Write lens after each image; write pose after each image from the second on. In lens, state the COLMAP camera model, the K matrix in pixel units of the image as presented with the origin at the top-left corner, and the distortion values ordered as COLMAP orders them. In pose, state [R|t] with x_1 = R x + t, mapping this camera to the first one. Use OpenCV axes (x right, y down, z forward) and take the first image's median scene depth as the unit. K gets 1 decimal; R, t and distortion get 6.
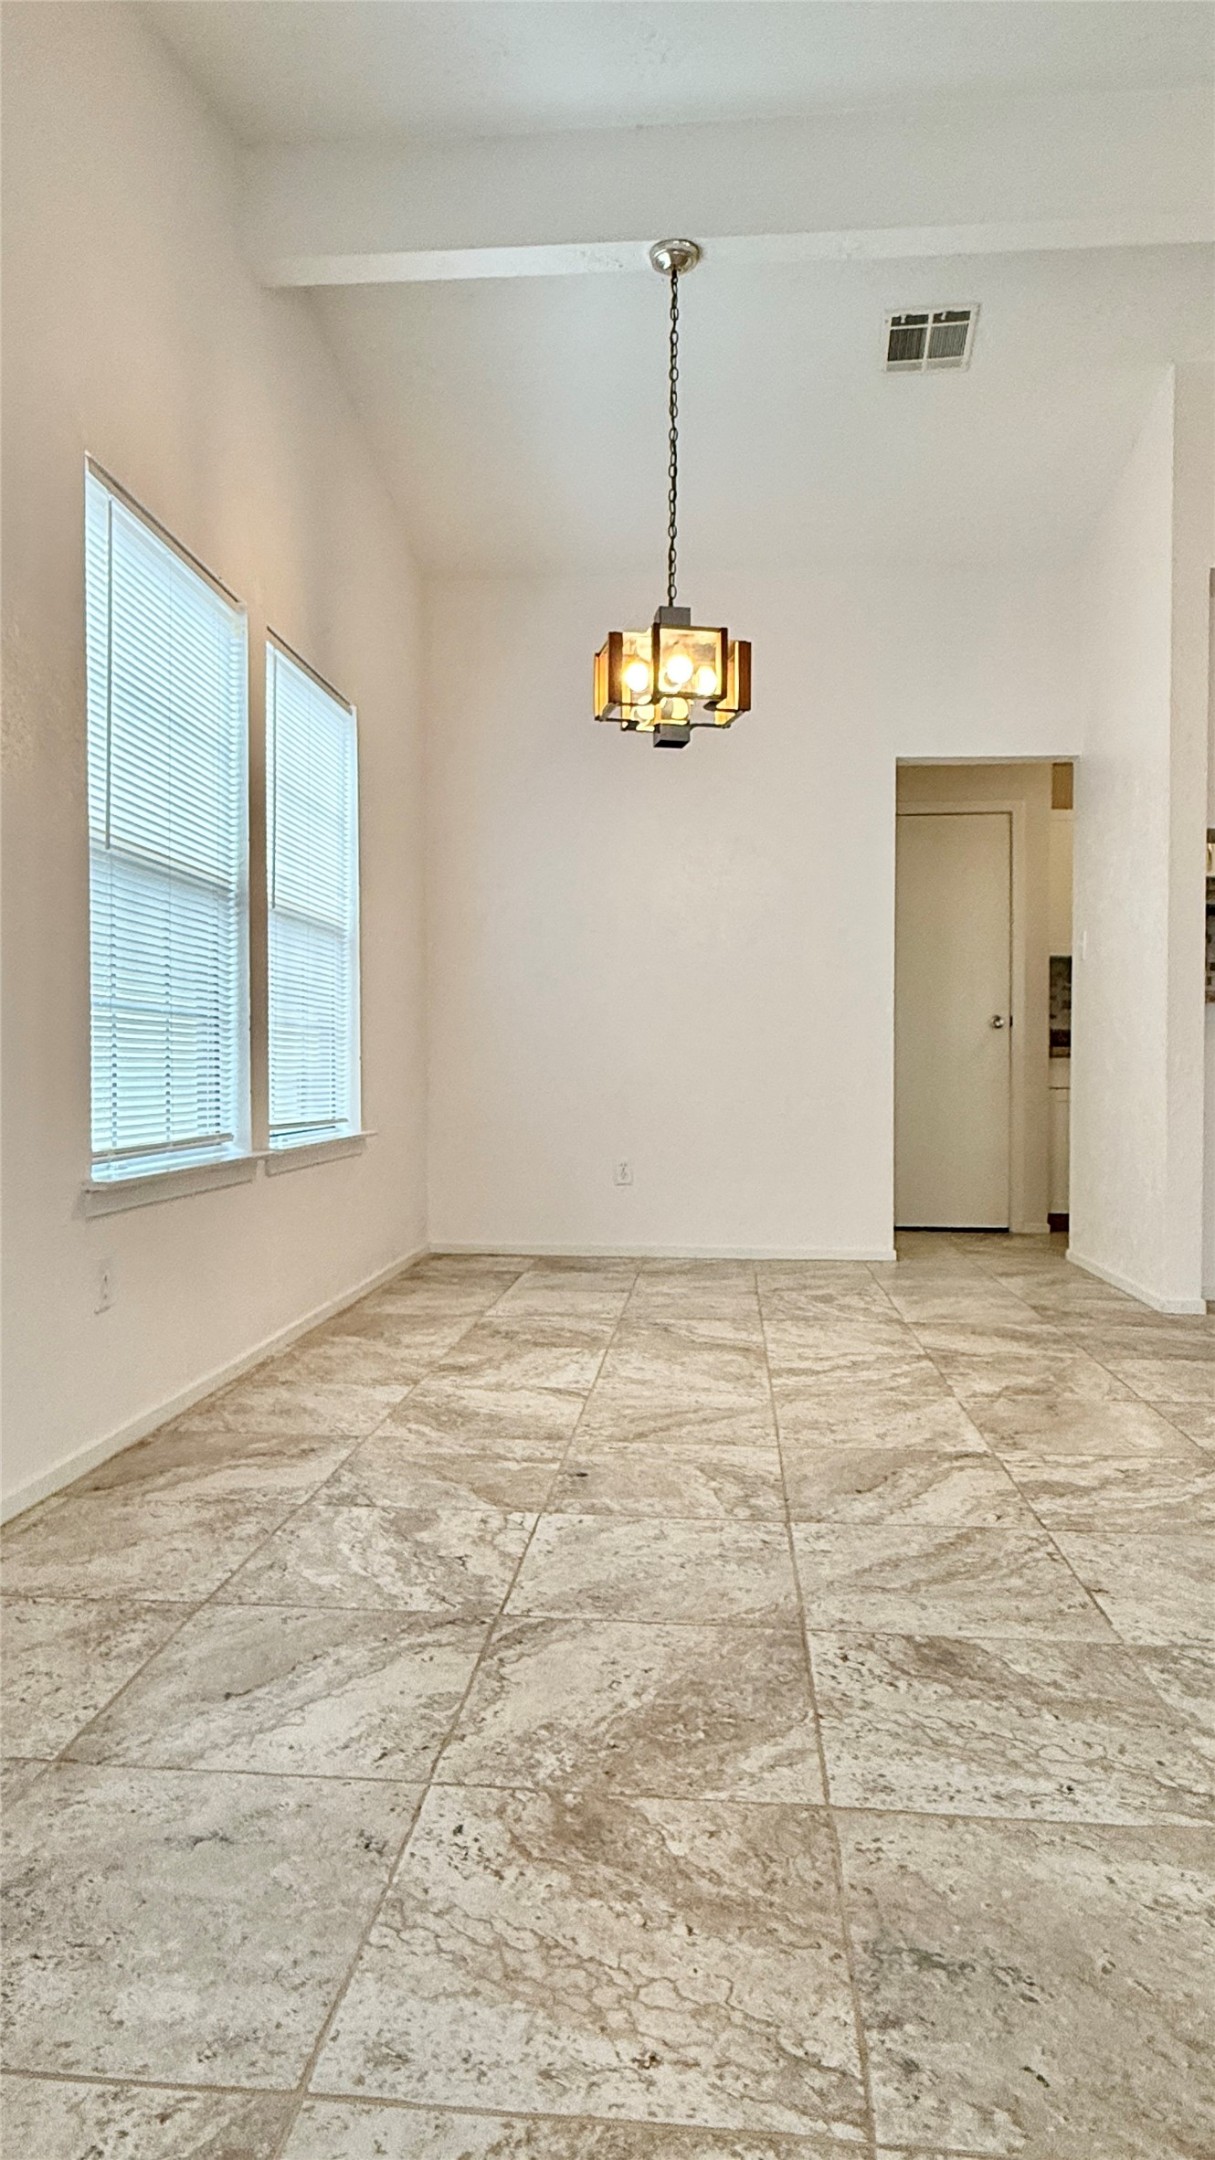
lens RADIAL K [[1284.4, 0, 620.4], [0, 1284.4, 1071.5], [0, 0, 1]] dist [0.002304, 0.001677]
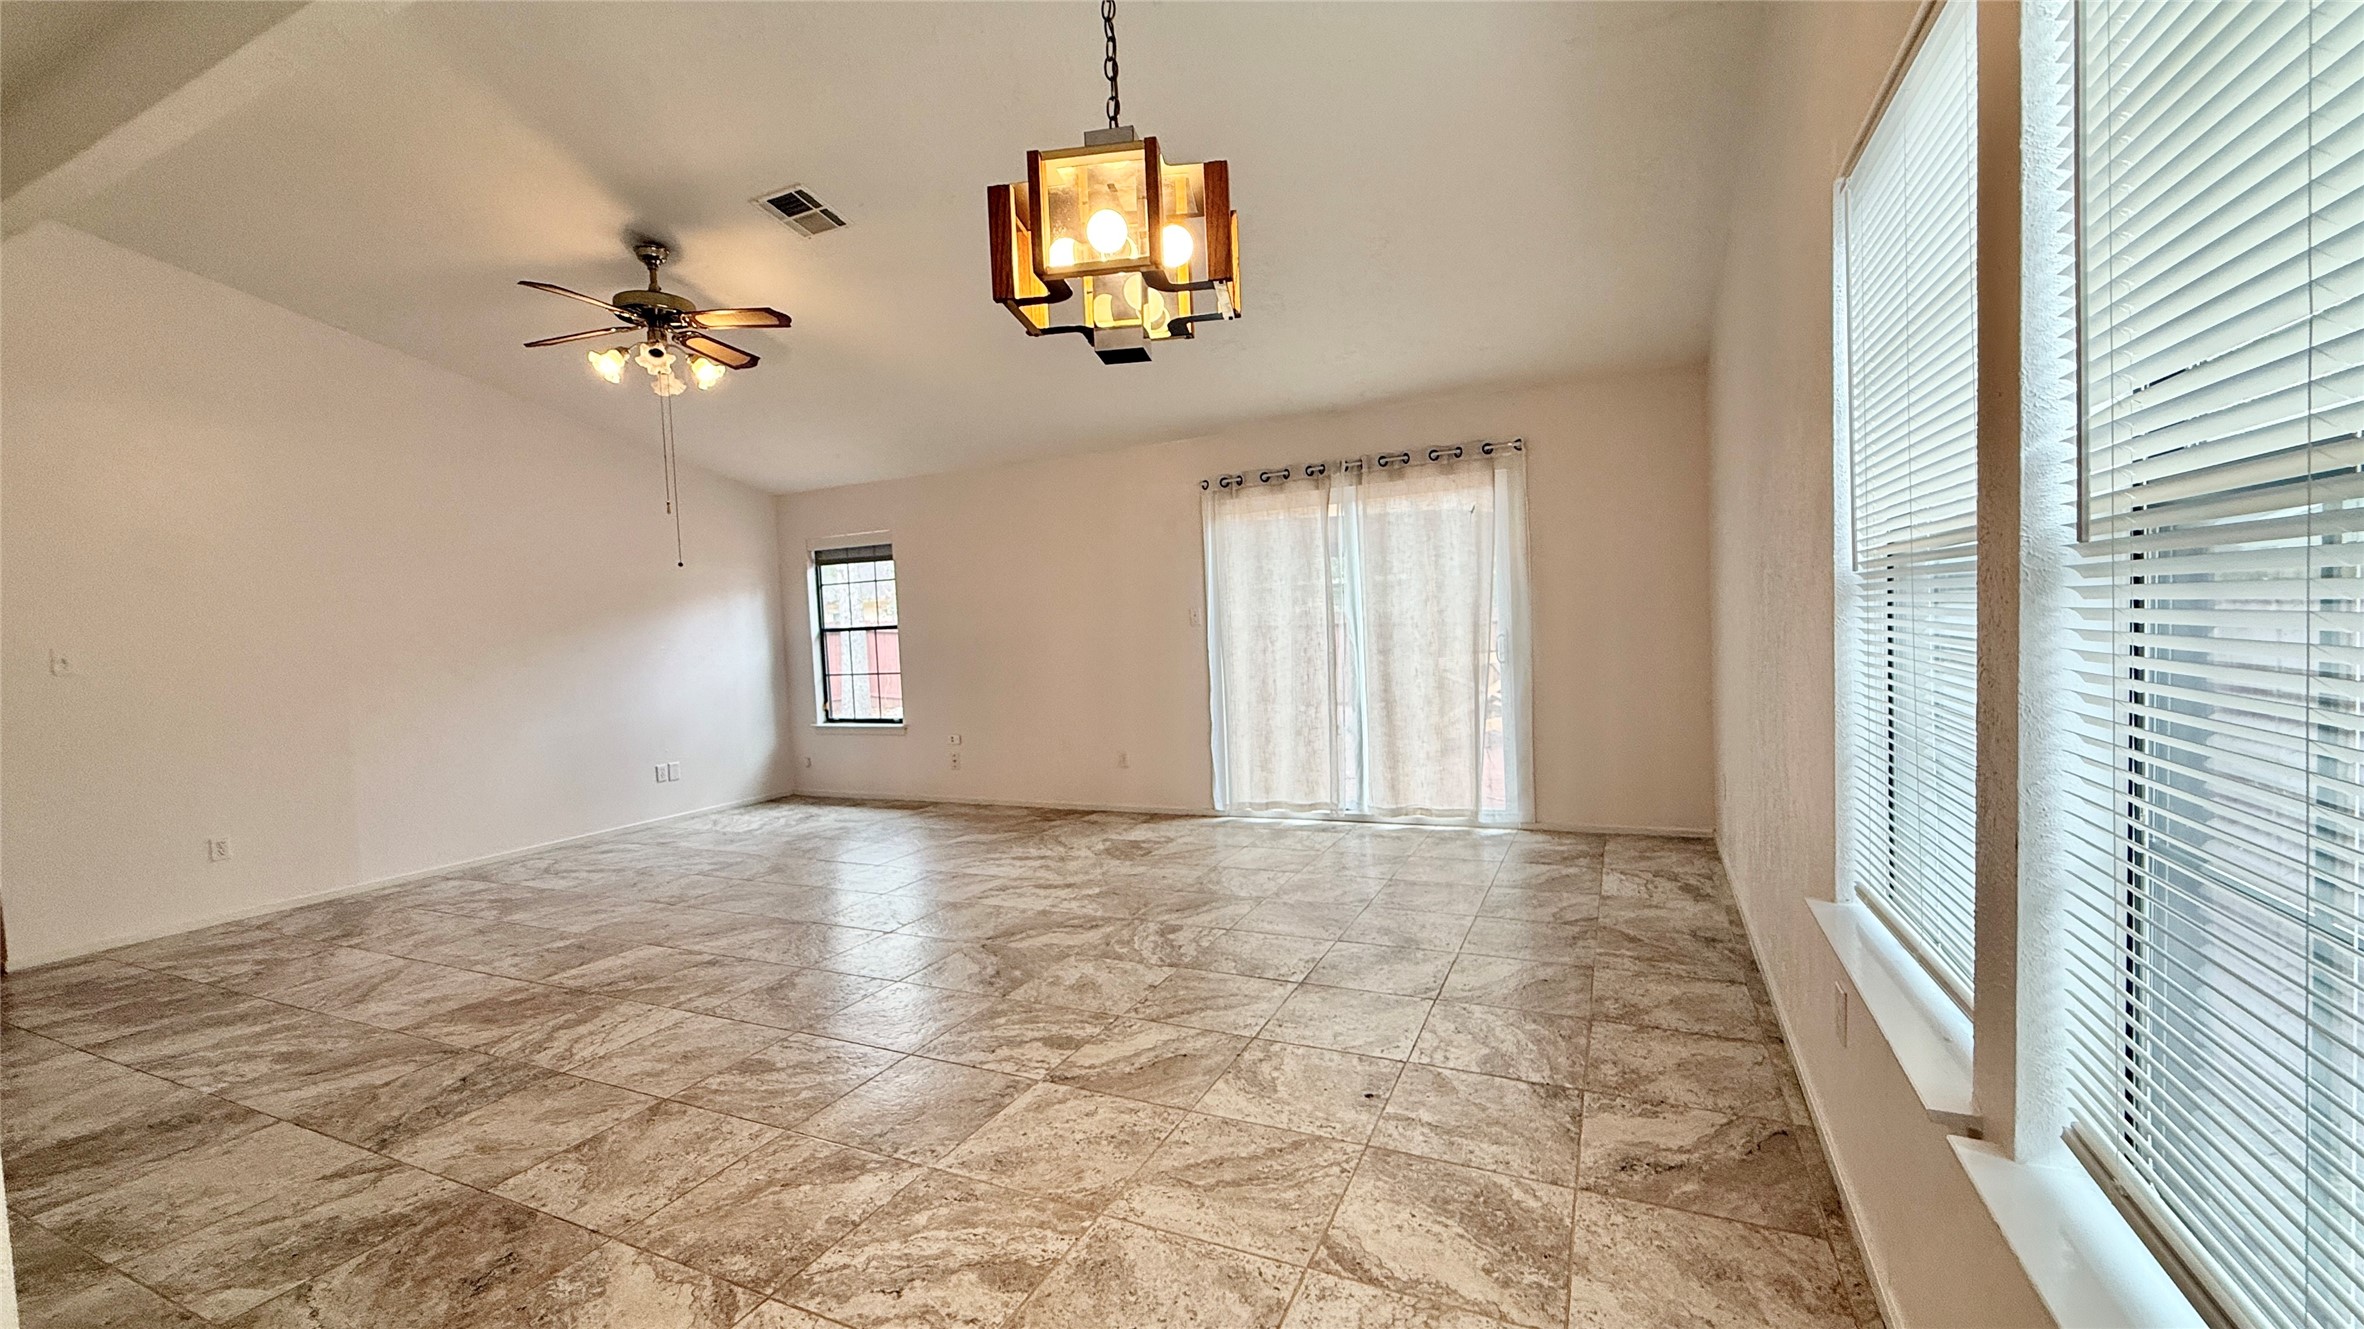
lens RADIAL K [[945.6, 0, 1179.8], [0, 945.6, 666.1], [0, 0, 1]] dist [0.002489, -0.000290]
pose [[-0.935845, 0.021209, 0.351773, -0.196825], [0.041632, 0.997851, 0.050593, -0.171755], [-0.349944, 0.061992, -0.934717, 1.948098]]
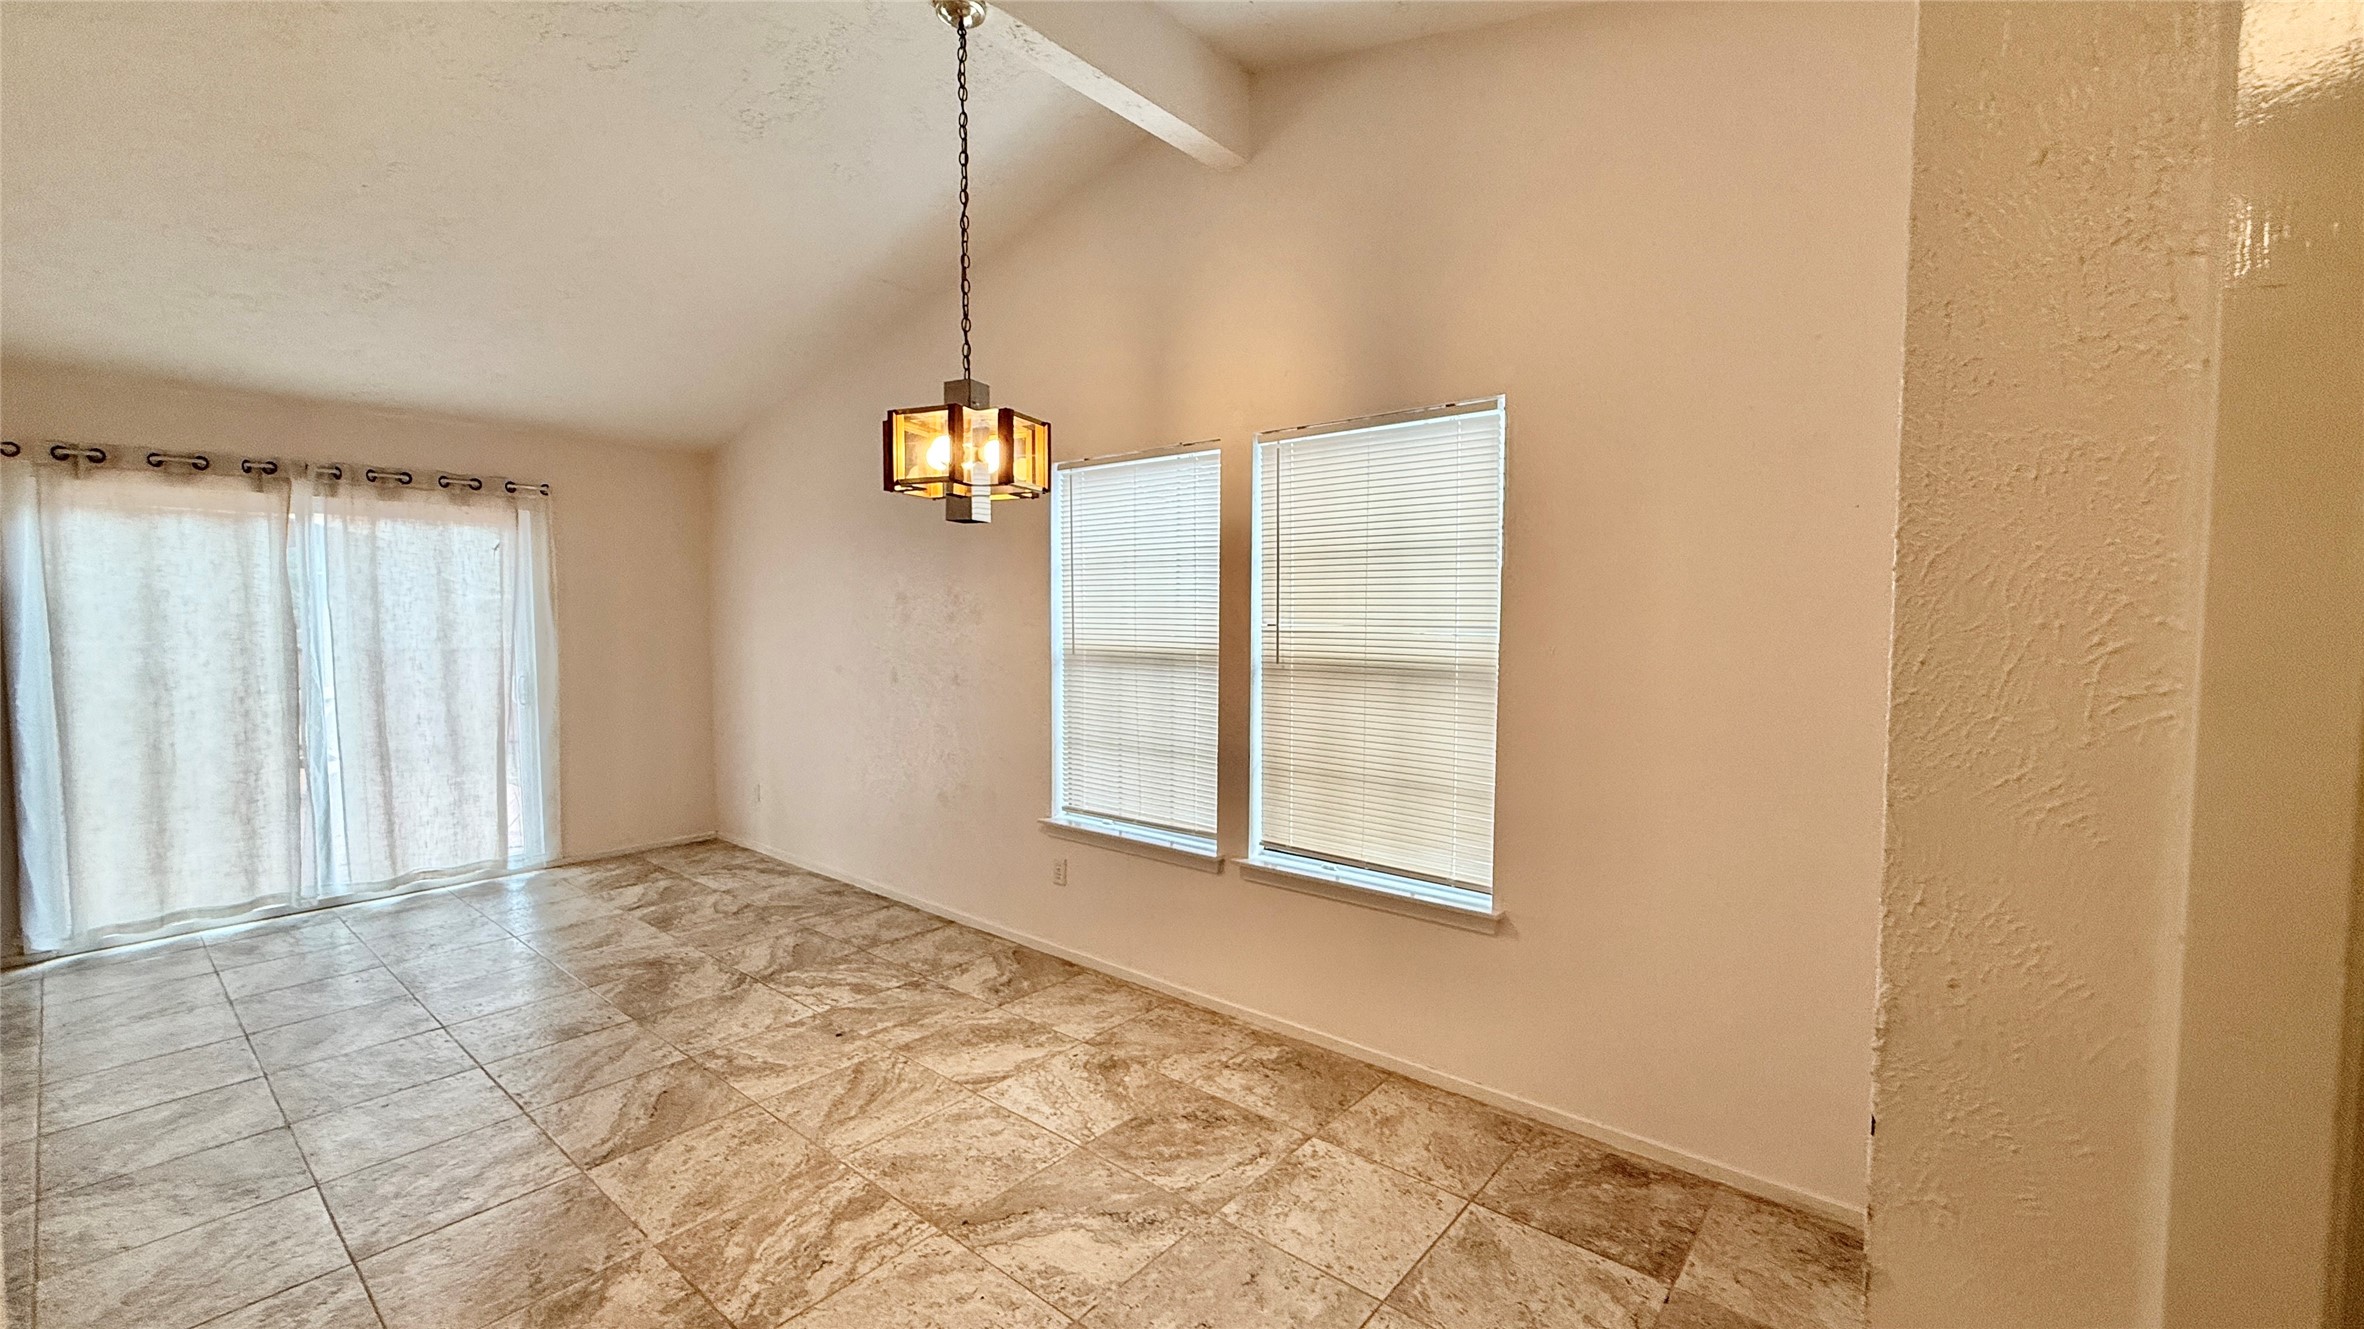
lens RADIAL K [[945.6, 0, 1179.1], [0, 945.6, 673.9], [0, 0, 1]] dist [0.002489, -0.000290]
pose [[-0.576226, 0.044810, -0.816061, 0.726093], [-0.009949, 0.998037, 0.061828, -0.252100], [0.817230, 0.043745, -0.574650, 2.102217]]
